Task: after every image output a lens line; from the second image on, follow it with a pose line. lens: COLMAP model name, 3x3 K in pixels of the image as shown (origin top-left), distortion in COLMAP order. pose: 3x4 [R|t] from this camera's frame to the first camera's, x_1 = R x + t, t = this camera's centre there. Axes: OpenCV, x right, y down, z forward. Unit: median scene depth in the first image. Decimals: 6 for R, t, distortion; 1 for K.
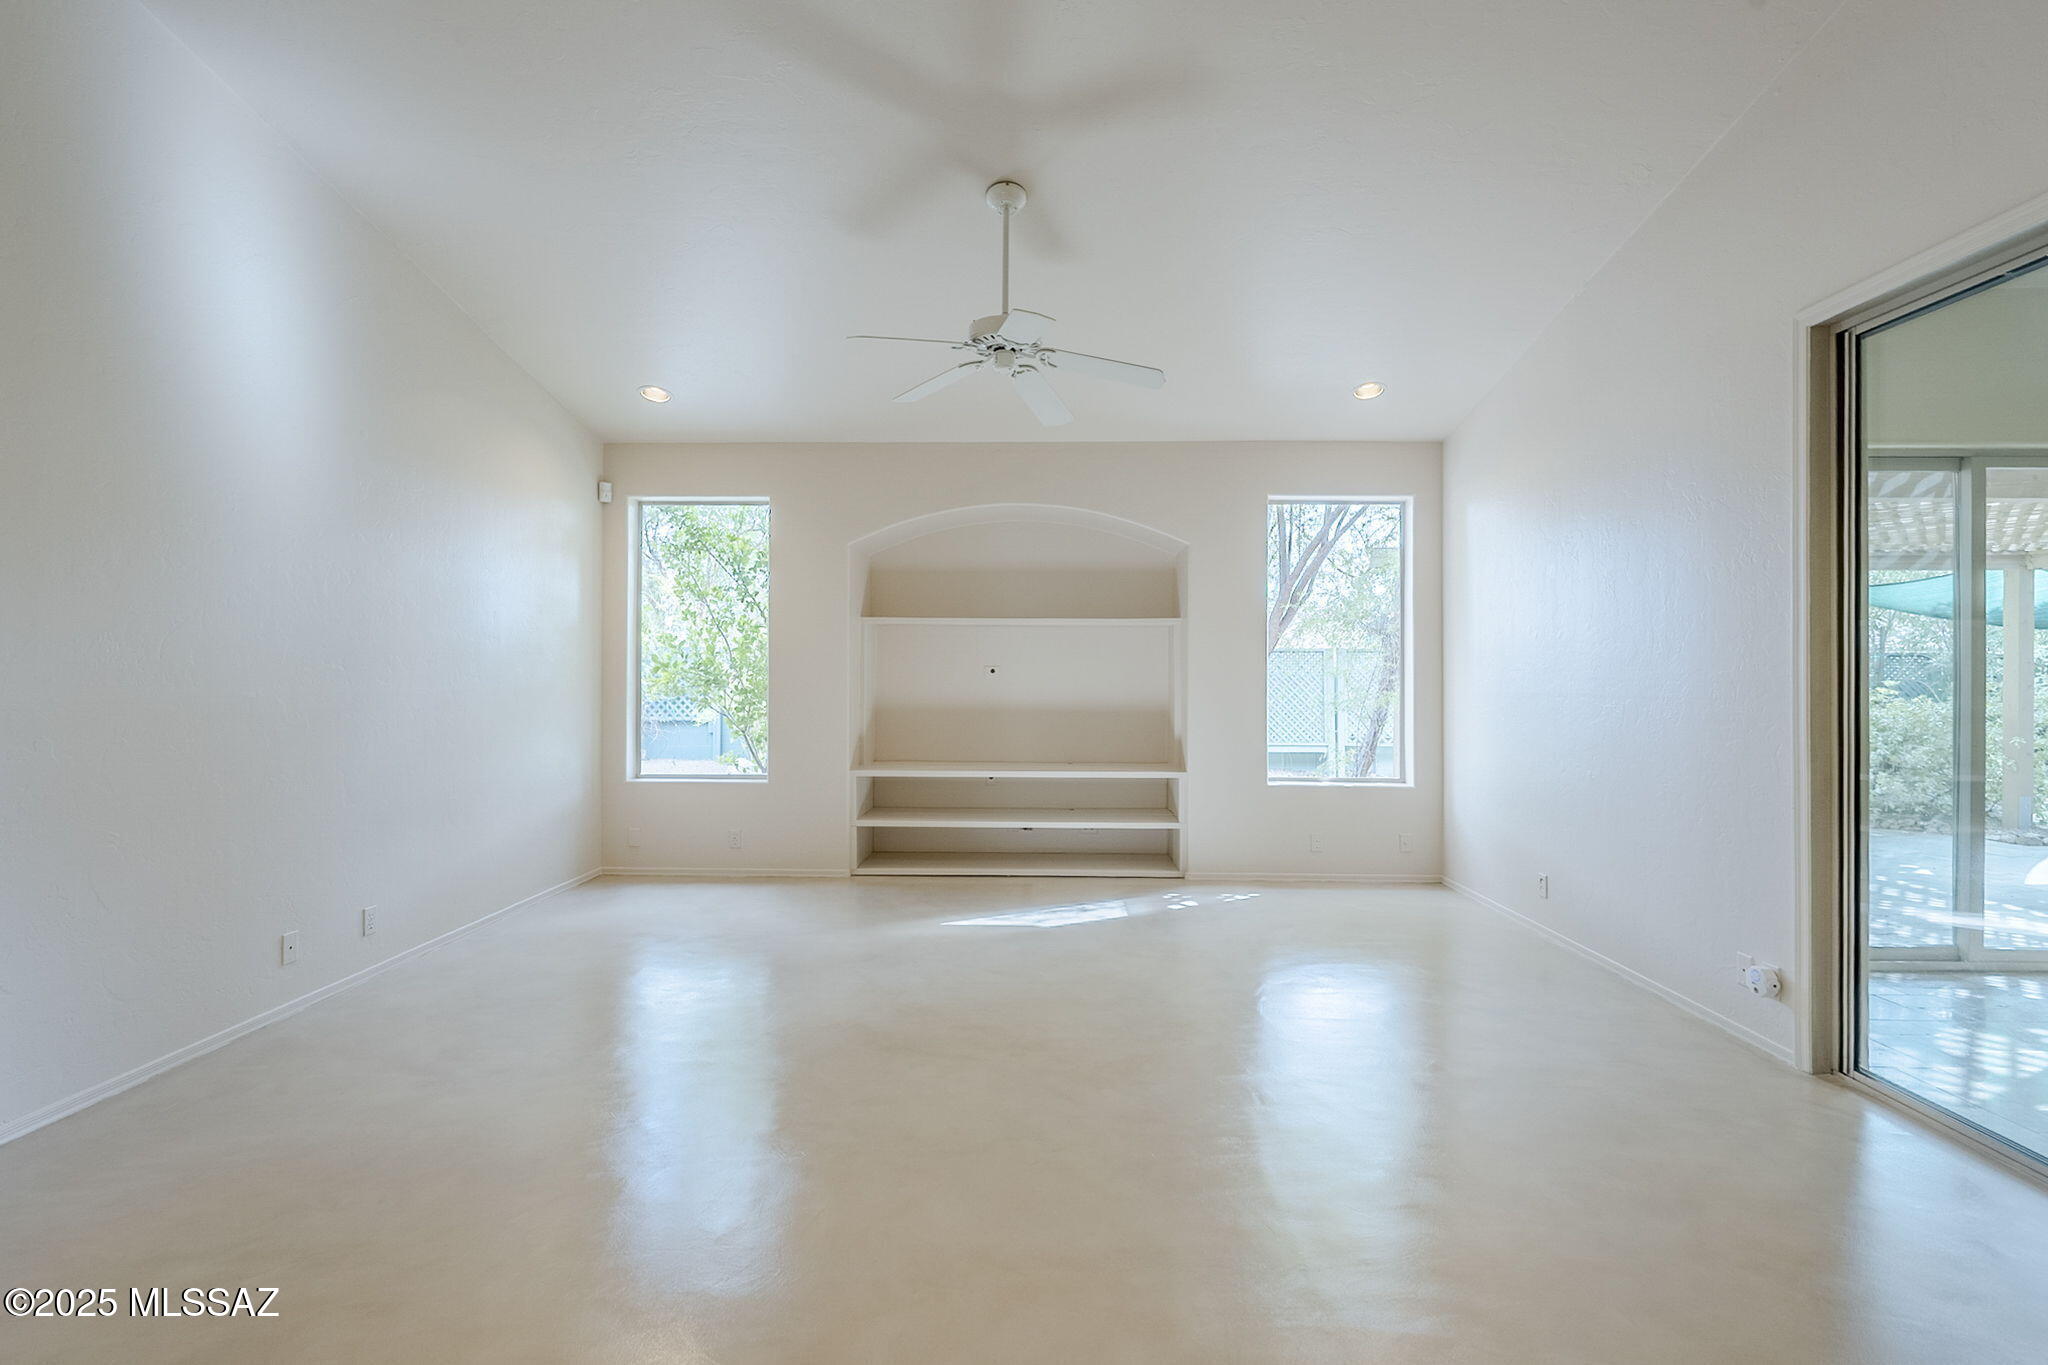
lens RADIAL K [[905.5, 0, 1013.7], [0, 905.5, 681.1], [0, 0, 1]] dist [-0.018301, 0.000526]
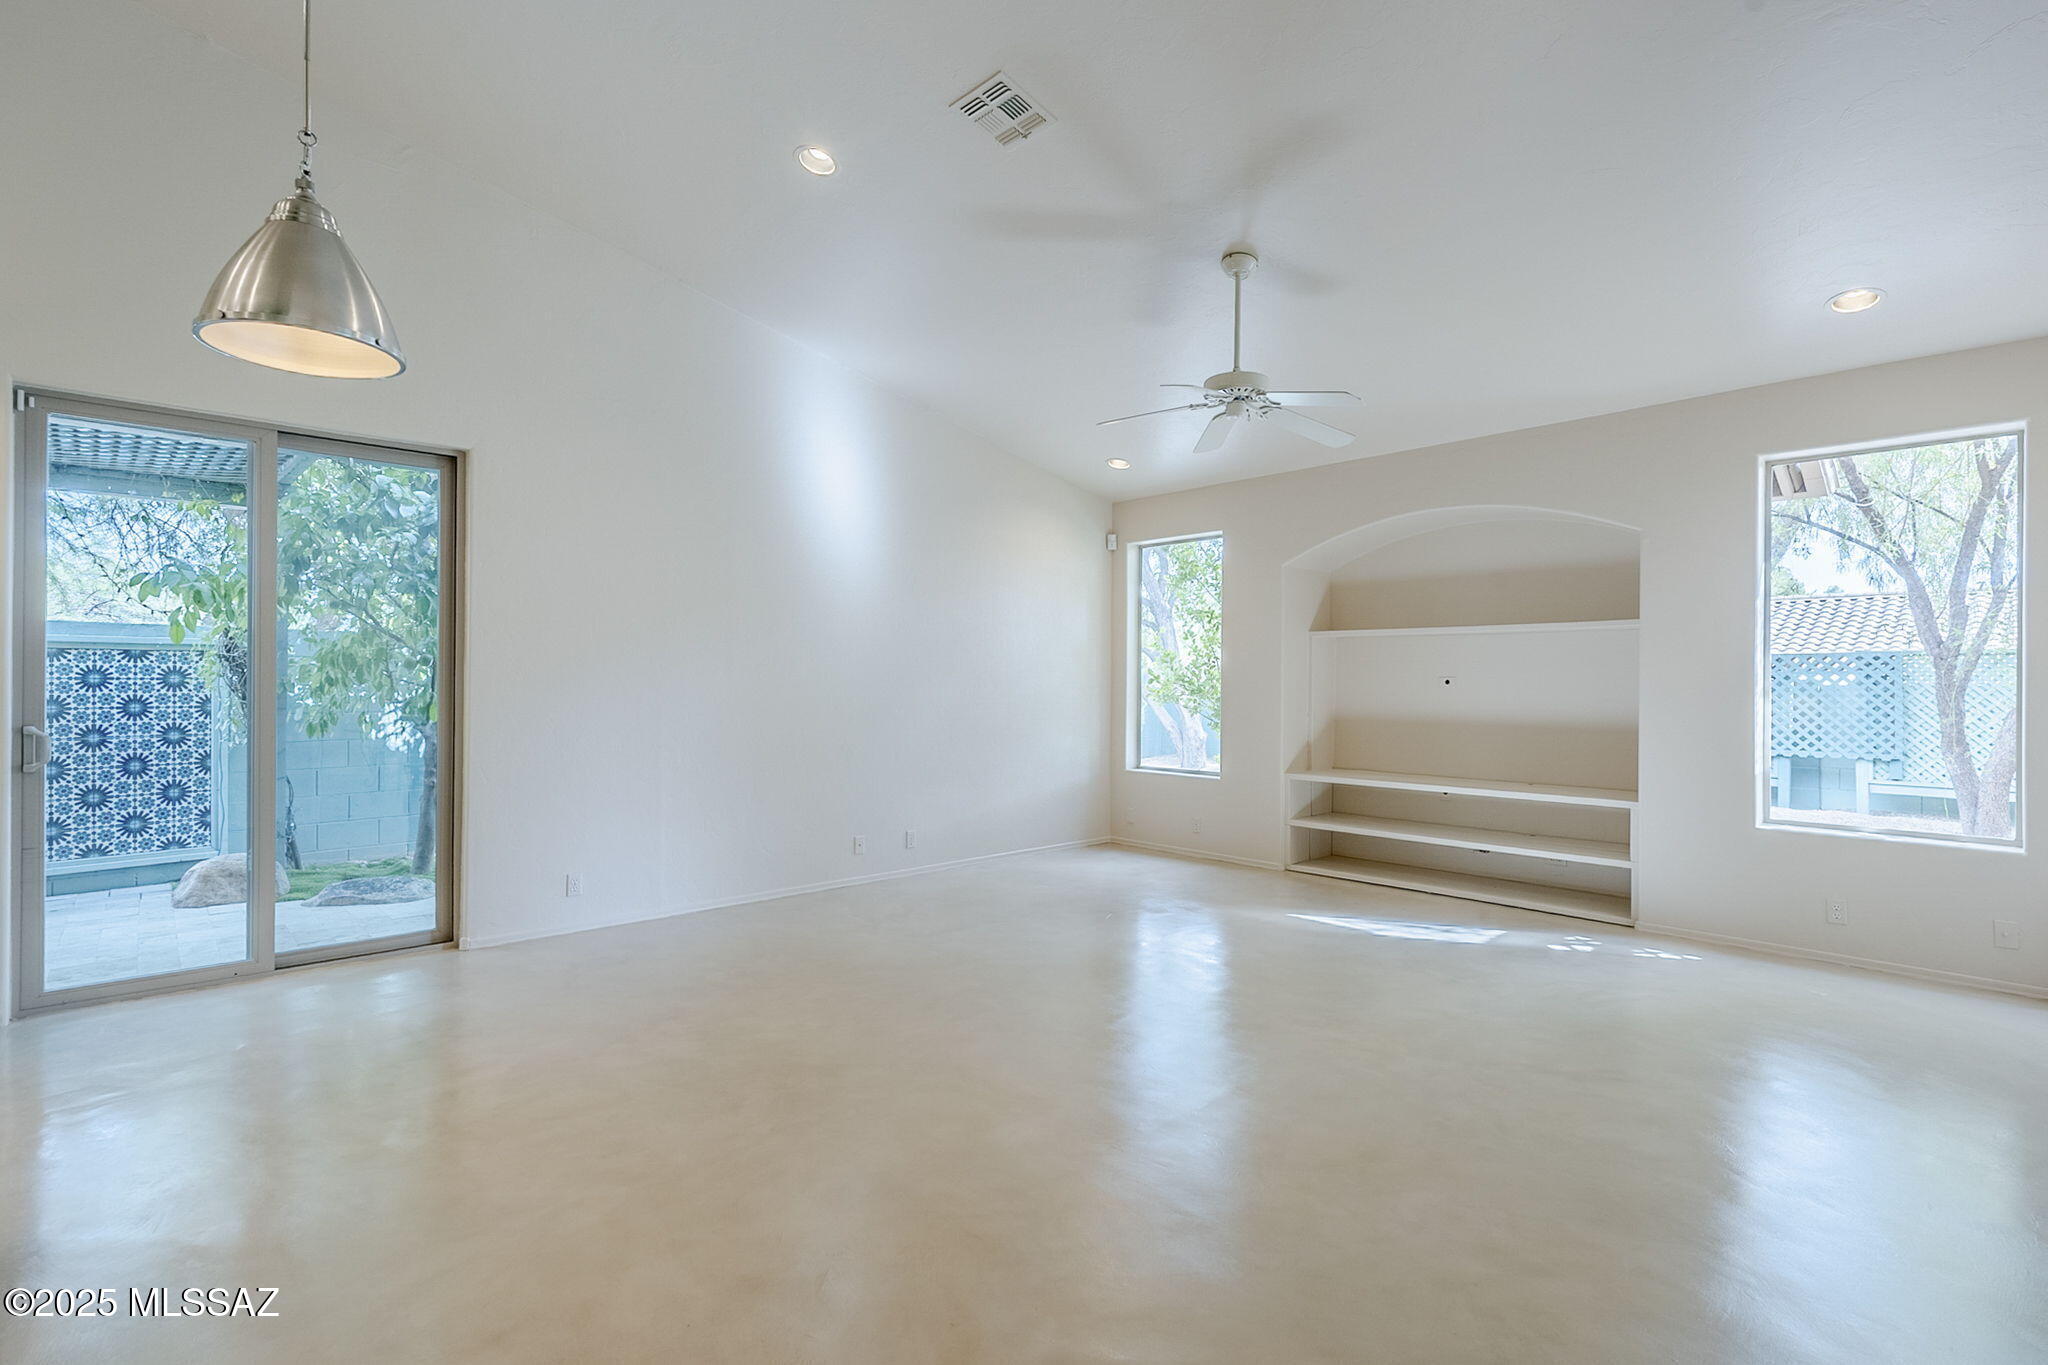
lens RADIAL K [[905.5, 0, 1013.7], [0, 905.5, 681.1], [0, 0, 1]] dist [-0.018301, 0.000526]
pose [[0.703704, -0.001868, -0.710491, 0.364105], [-0.009472, 0.999883, -0.012010, 0.004295], [0.710430, 0.015181, 0.703604, 0.001126]]
